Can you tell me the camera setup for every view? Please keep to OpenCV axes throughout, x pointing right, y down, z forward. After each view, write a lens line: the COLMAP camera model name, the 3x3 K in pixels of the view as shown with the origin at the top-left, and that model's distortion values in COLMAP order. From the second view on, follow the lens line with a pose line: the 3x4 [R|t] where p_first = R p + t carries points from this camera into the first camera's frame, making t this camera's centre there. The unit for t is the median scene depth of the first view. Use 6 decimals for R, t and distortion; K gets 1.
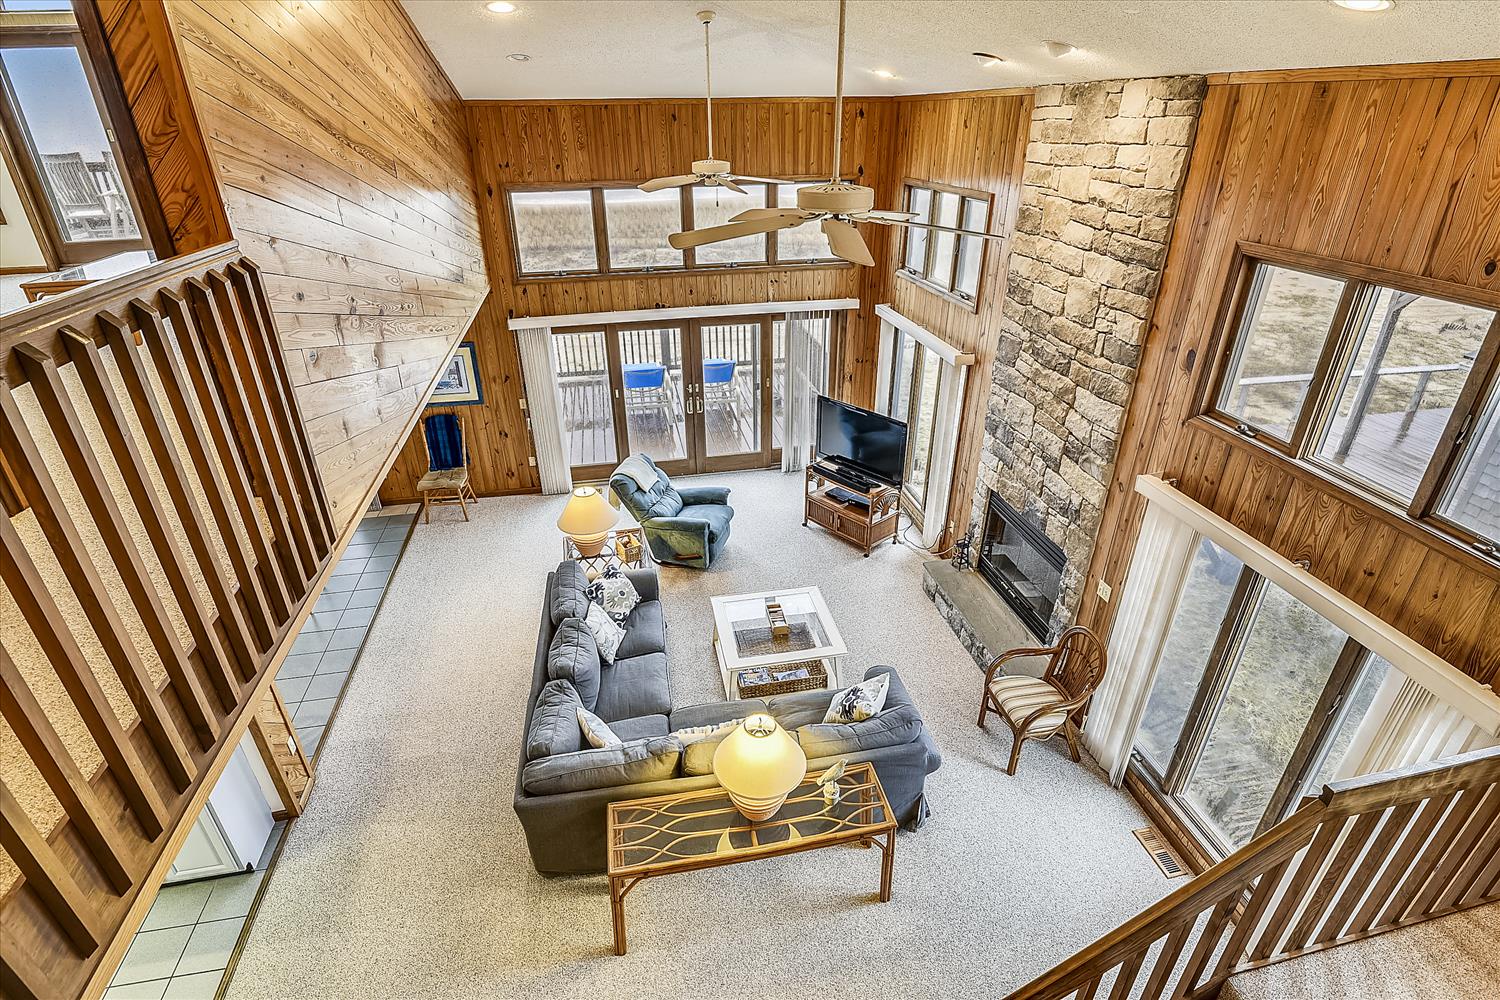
lens RADIAL K [[743.8, 0, 749.9], [0, 743.8, 509.5], [0, 0, 1]] dist [-0.008555, -0.004632]
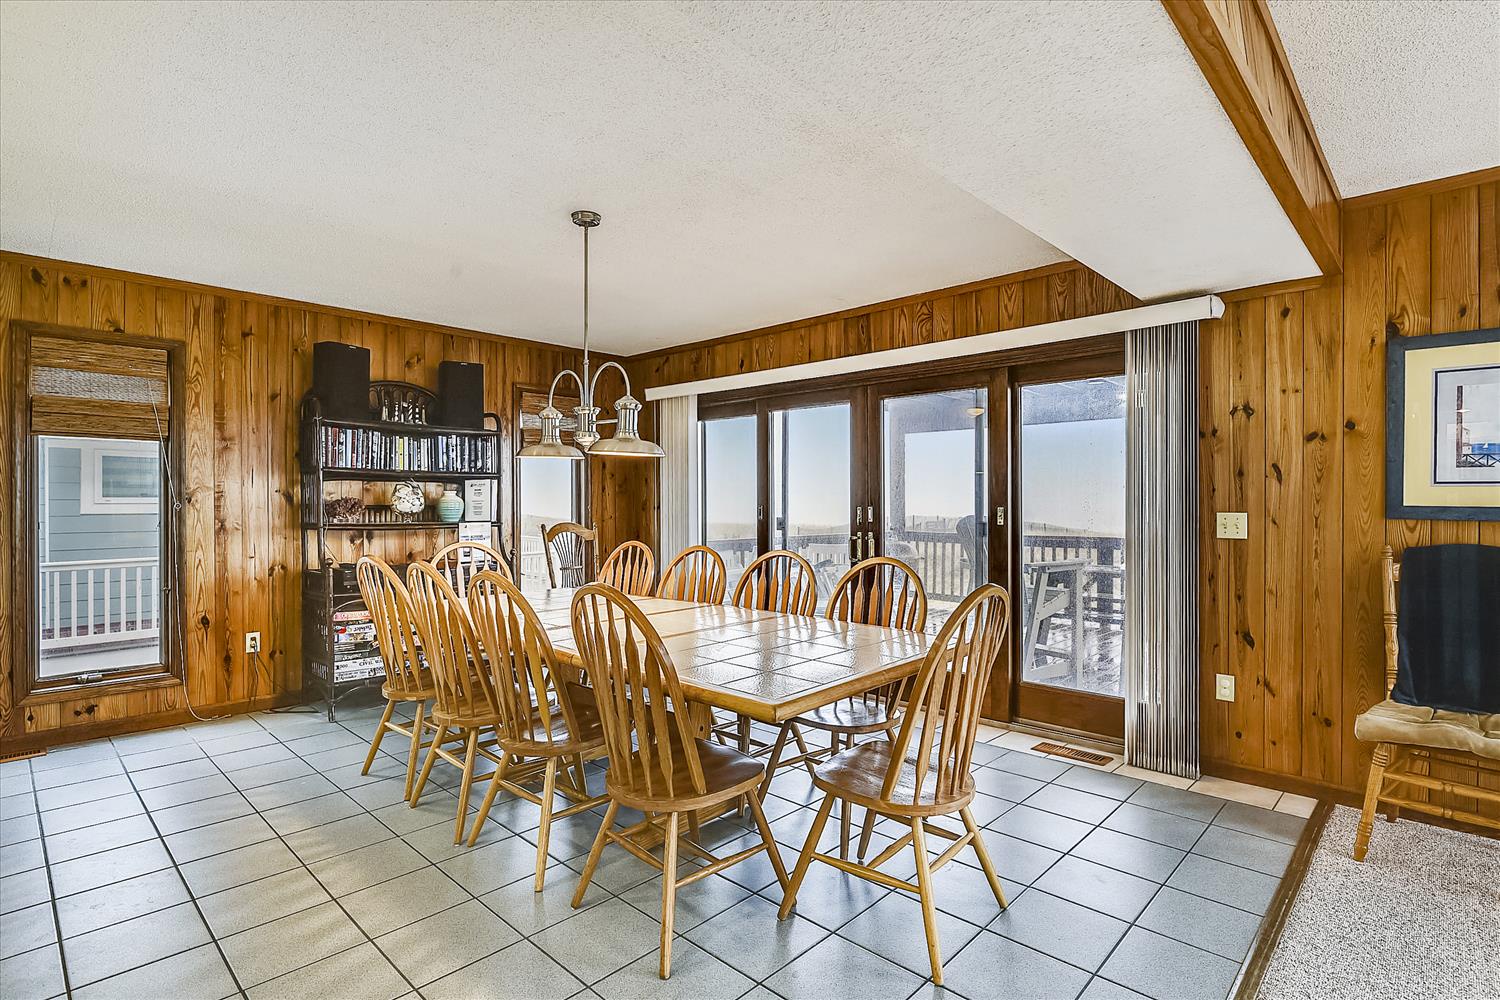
lens RADIAL K [[743.8, 0, 753.1], [0, 743.8, 502.1], [0, 0, 1]] dist [-0.008555, -0.004632]
pose [[0.578006, 0.008002, -0.815993, -0.505478], [-0.387921, 0.882436, -0.266129, 0.103270], [0.717932, 0.470365, 0.513158, 0.900833]]
